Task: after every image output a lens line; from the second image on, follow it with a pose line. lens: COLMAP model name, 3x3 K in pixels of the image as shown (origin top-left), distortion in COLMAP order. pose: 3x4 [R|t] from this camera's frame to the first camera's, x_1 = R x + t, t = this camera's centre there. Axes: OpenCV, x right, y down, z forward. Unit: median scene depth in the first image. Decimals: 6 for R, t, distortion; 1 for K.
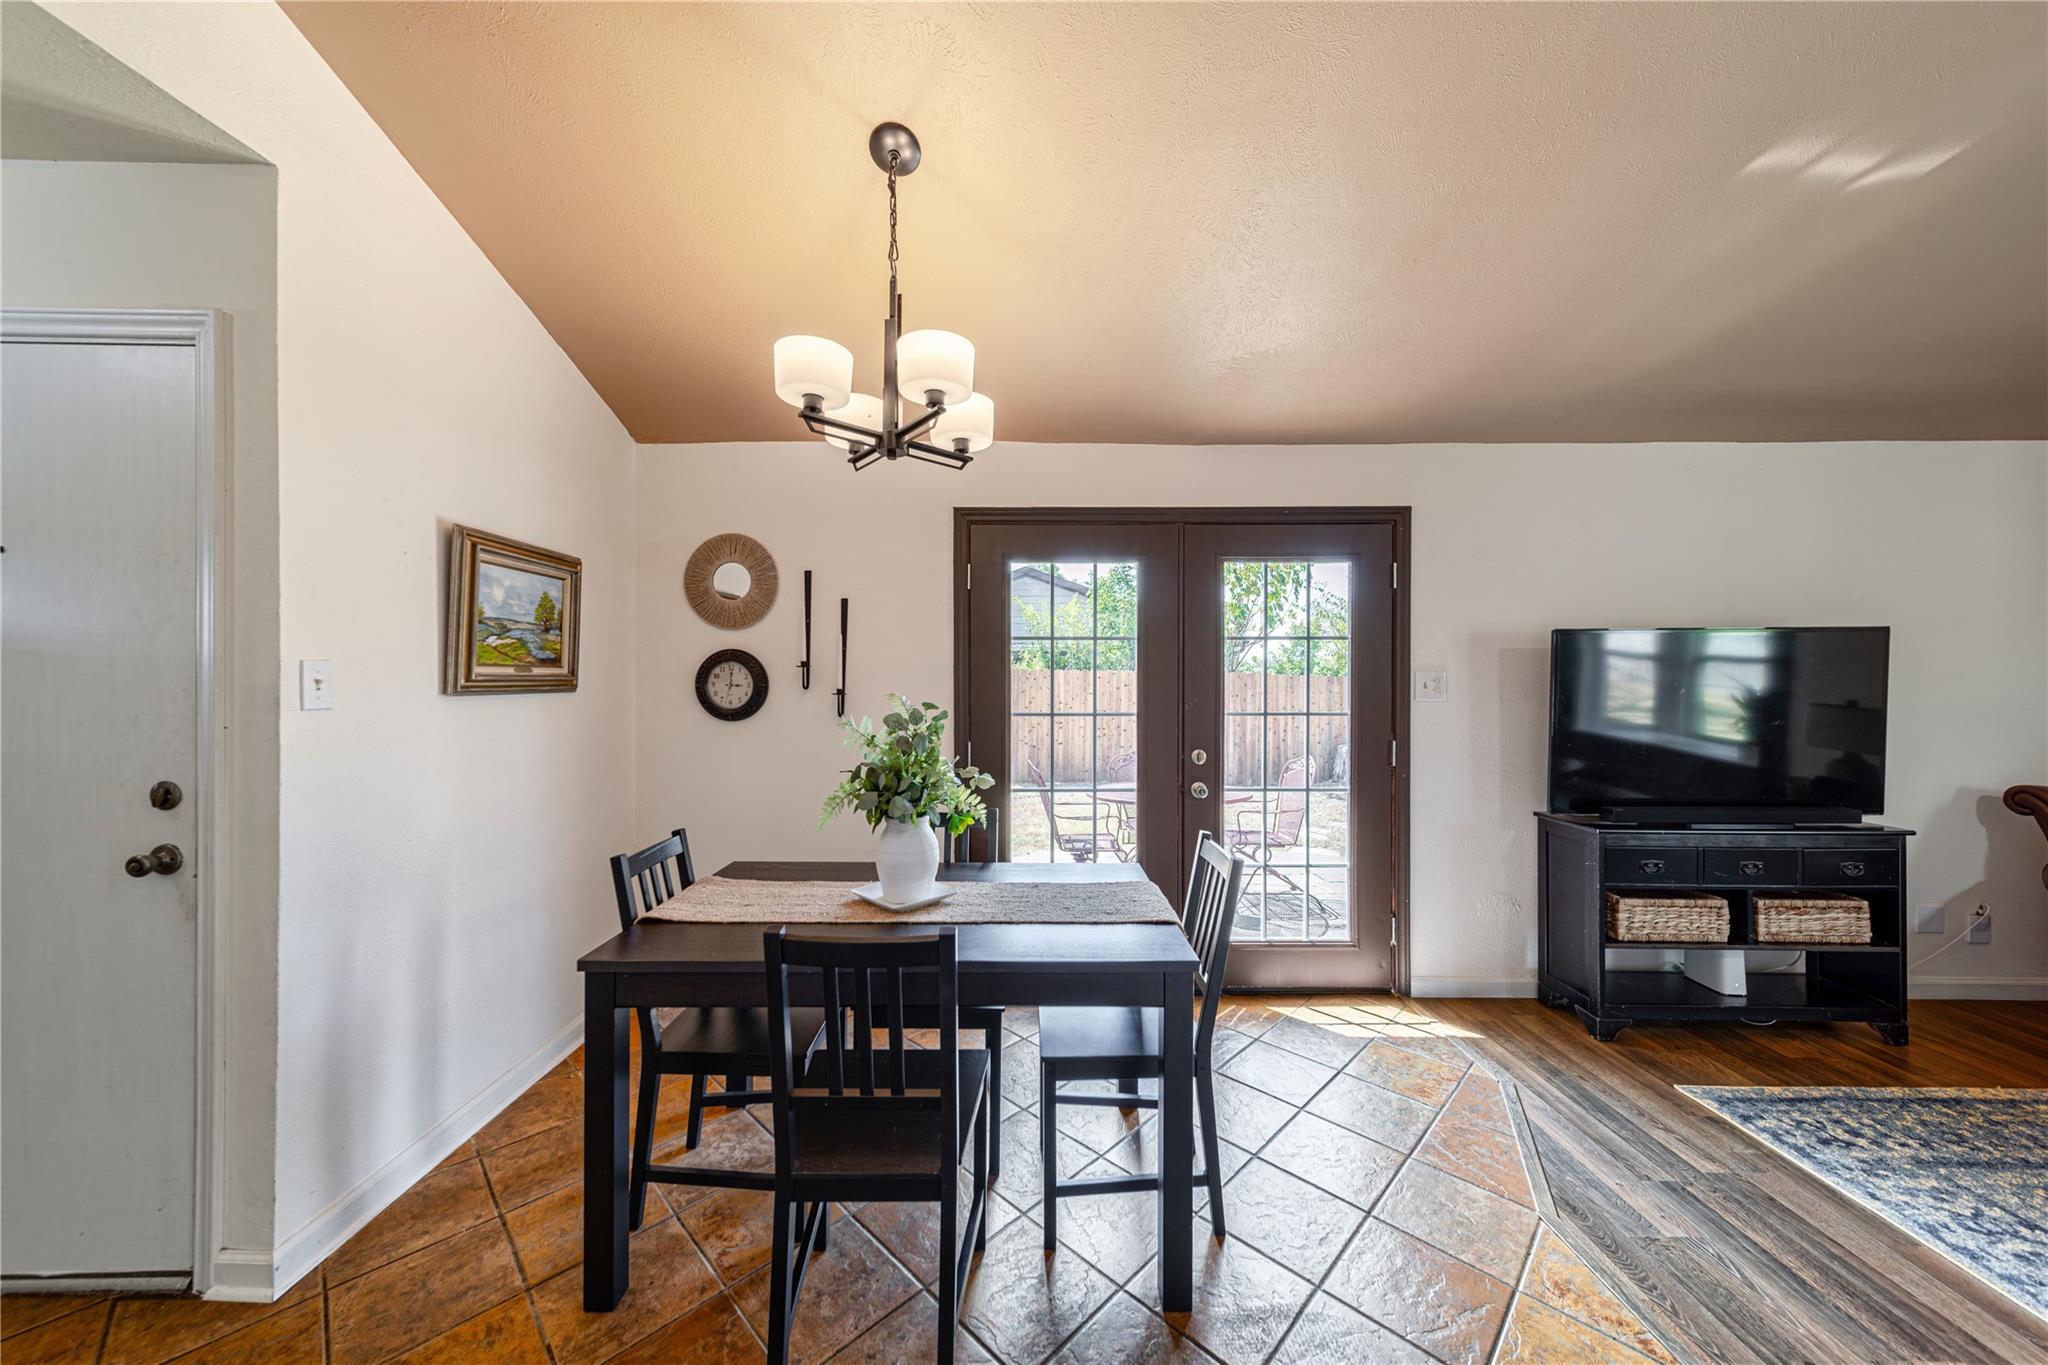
lens RADIAL K [[719.3, 0, 1016.4], [0, 719.3, 677.0], [0, 0, 1]] dist [0.007164, -0.000531]
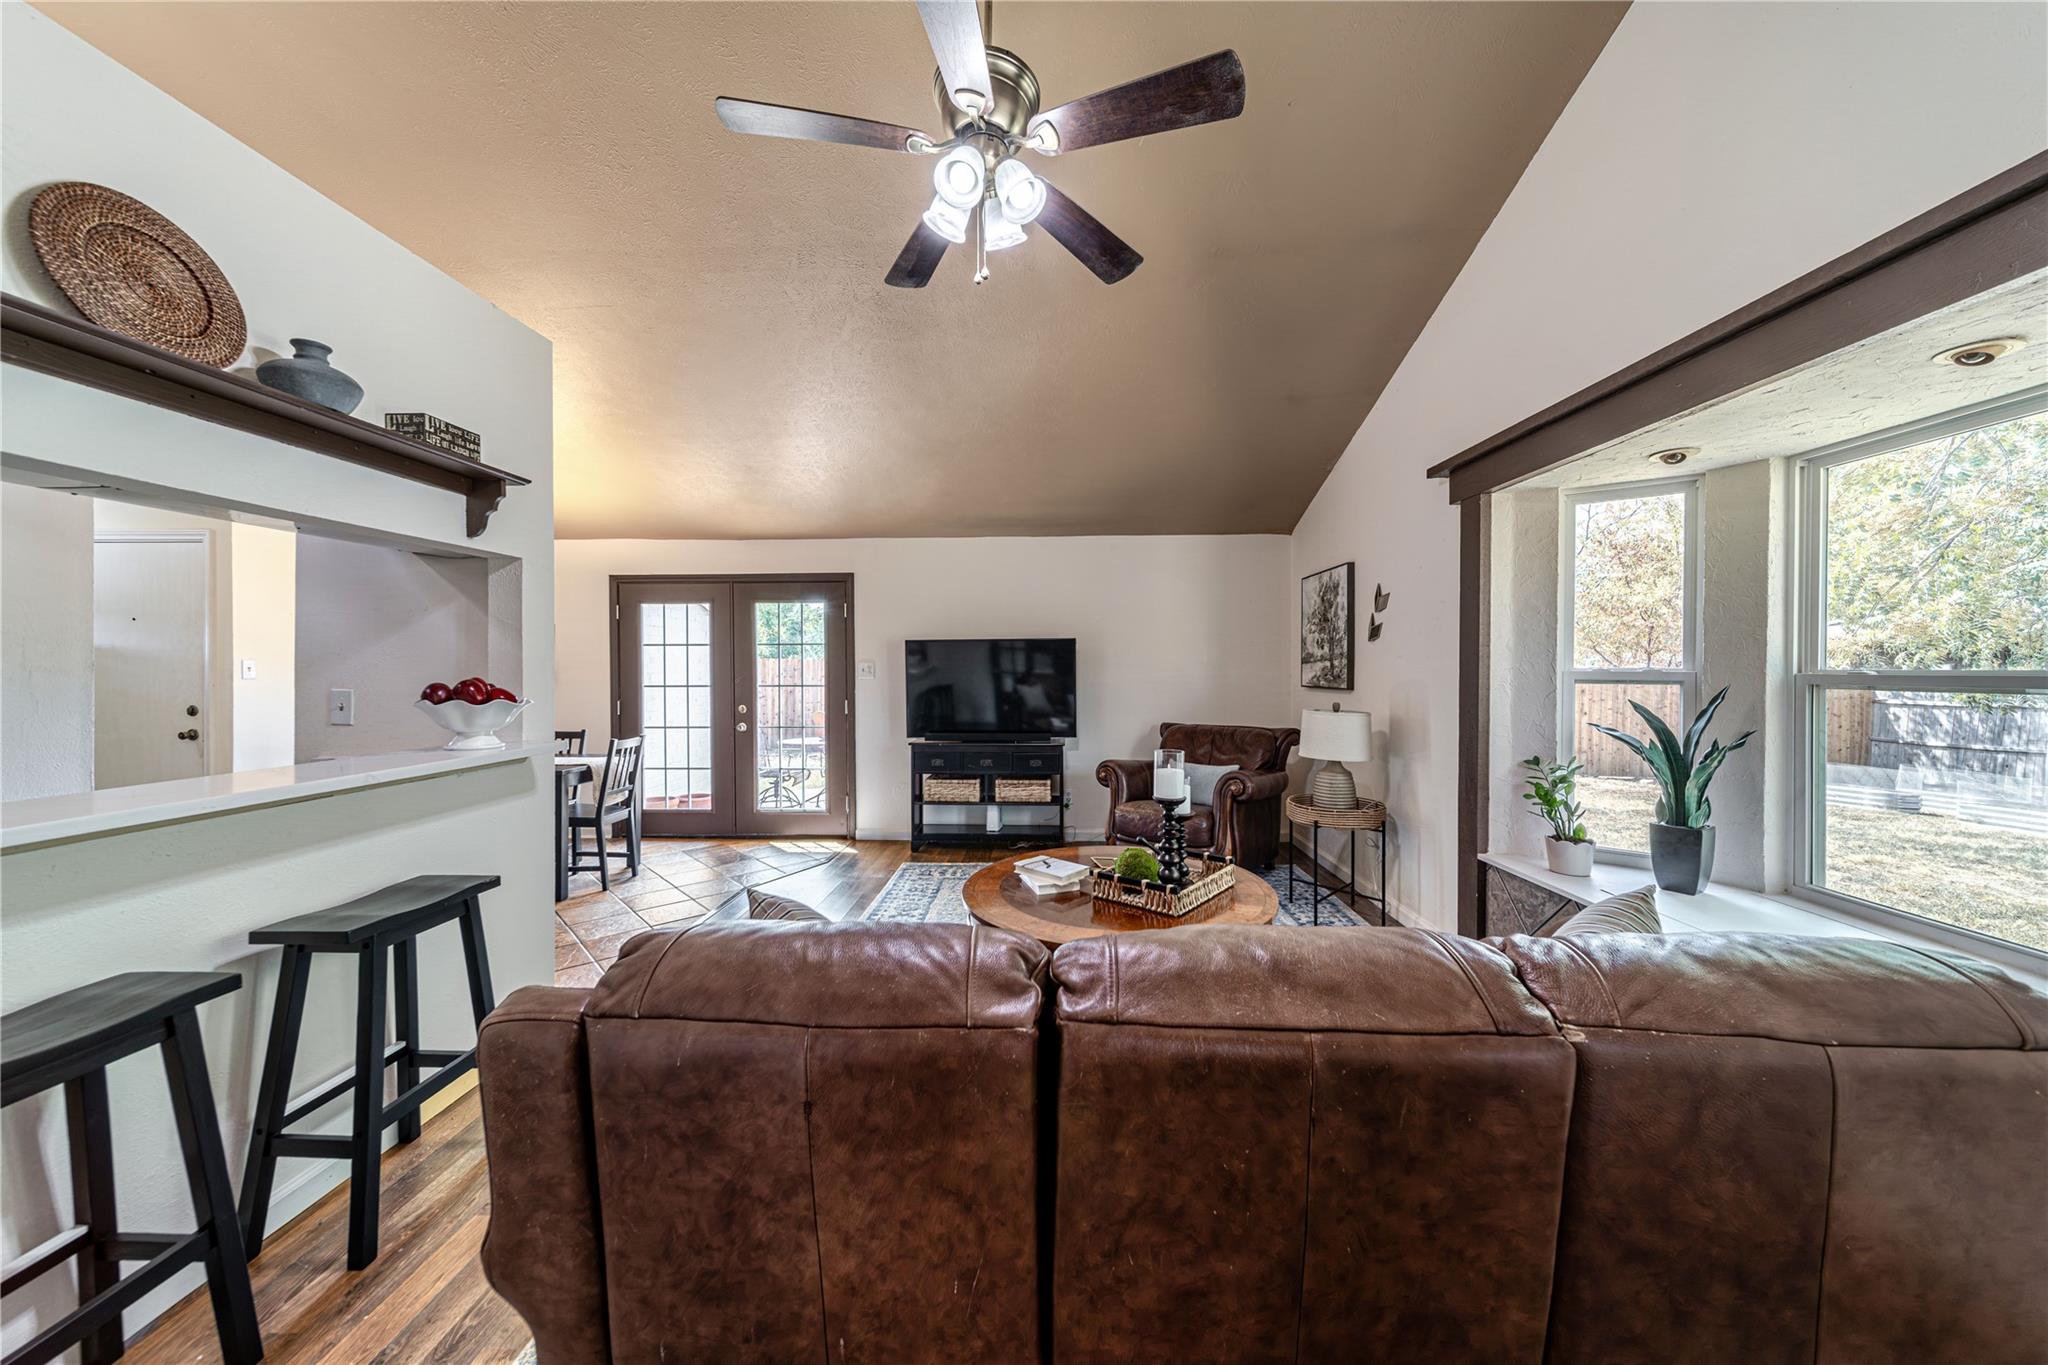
lens RADIAL K [[719.3, 0, 1021.5], [0, 719.3, 670.3], [0, 0, 1]] dist [0.007164, -0.000531]
pose [[0.998968, -0.004846, -0.045163, 1.235457], [0.004753, 0.999986, -0.002170, 0.022131], [0.045173, 0.001953, 0.998977, -0.945515]]
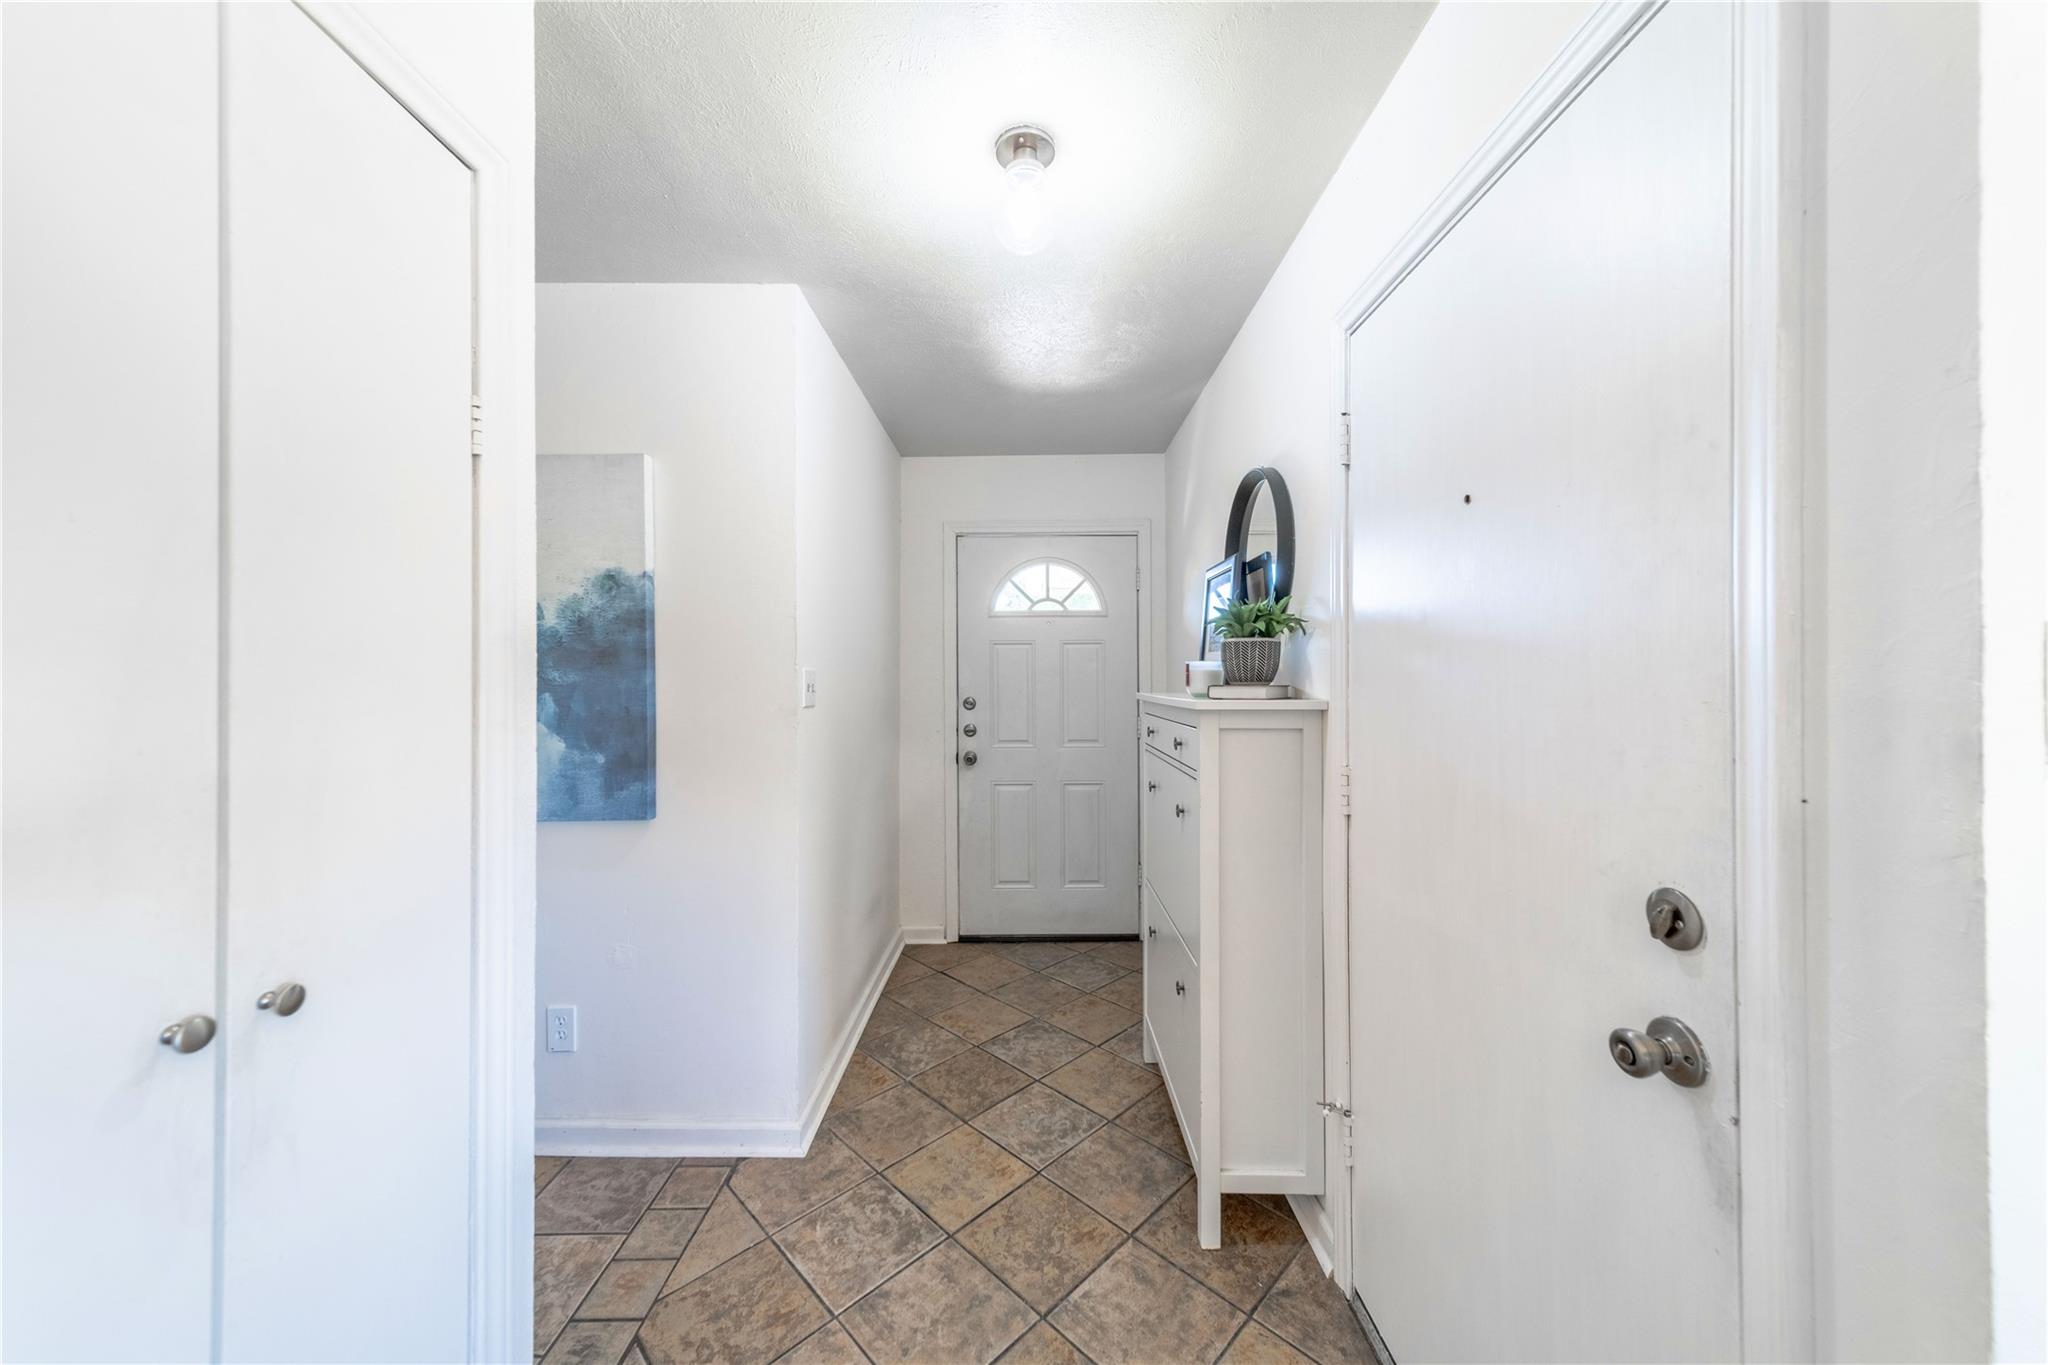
lens RADIAL K [[719.3, 0, 1010.4], [0, 719.3, 673.3], [0, 0, 1]] dist [0.007164, -0.000531]
pose [[-0.025184, -0.008055, -0.999650, -0.419993], [-0.003824, 0.999961, -0.007961, 0.002895], [0.999676, 0.003622, -0.025214, 0.353189]]
